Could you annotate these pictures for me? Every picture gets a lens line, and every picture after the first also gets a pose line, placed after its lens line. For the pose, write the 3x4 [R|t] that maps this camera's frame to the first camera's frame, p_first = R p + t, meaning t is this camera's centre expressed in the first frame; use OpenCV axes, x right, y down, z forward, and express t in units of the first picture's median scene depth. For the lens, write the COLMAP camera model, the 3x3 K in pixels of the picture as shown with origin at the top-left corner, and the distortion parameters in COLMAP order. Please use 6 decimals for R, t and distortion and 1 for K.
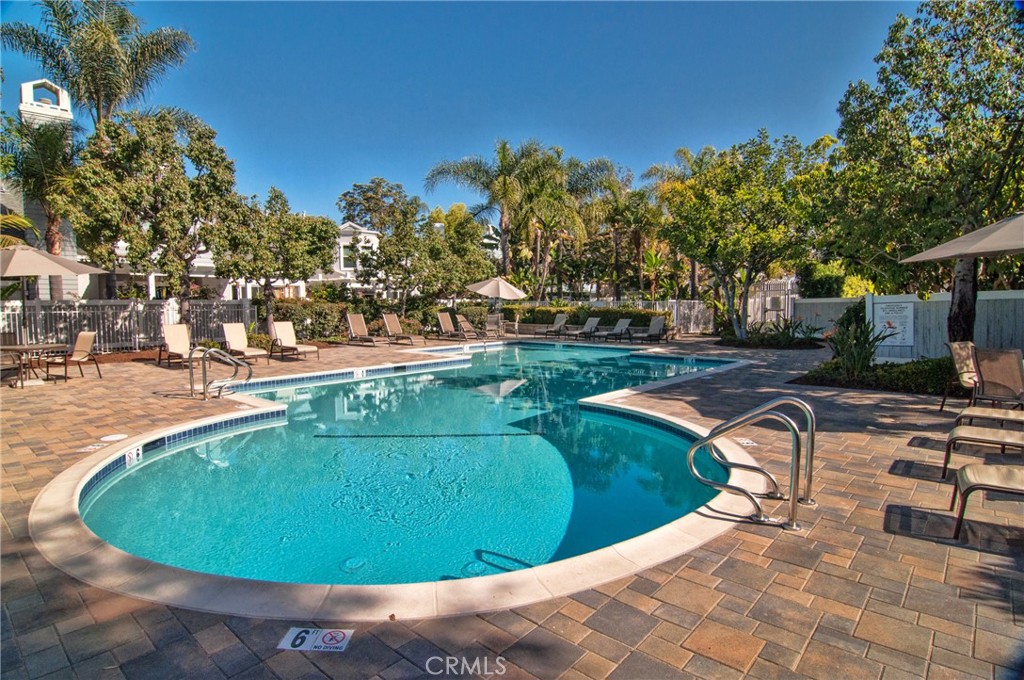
lens RADIAL K [[538.0, 0, 512.0], [0, 538.0, 340.0], [0, 0, 1]] dist [-0.015016, 0.000752]
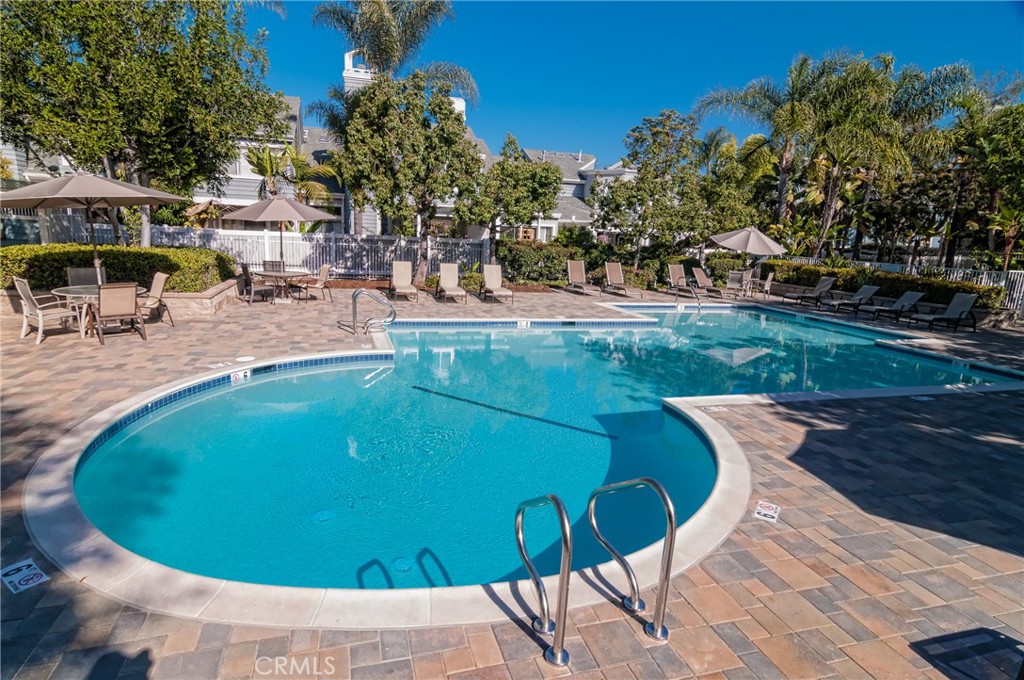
lens RADIAL K [[540.9, 0, 512.0], [0, 540.9, 340.0], [0, 0, 1]] dist [-0.003506, 0.000278]
pose [[0.849803, 0.146840, -0.506234, 0.130883], [-0.088520, 0.986530, 0.137559, -0.028352], [0.519614, -0.072086, 0.851355, 0.063530]]
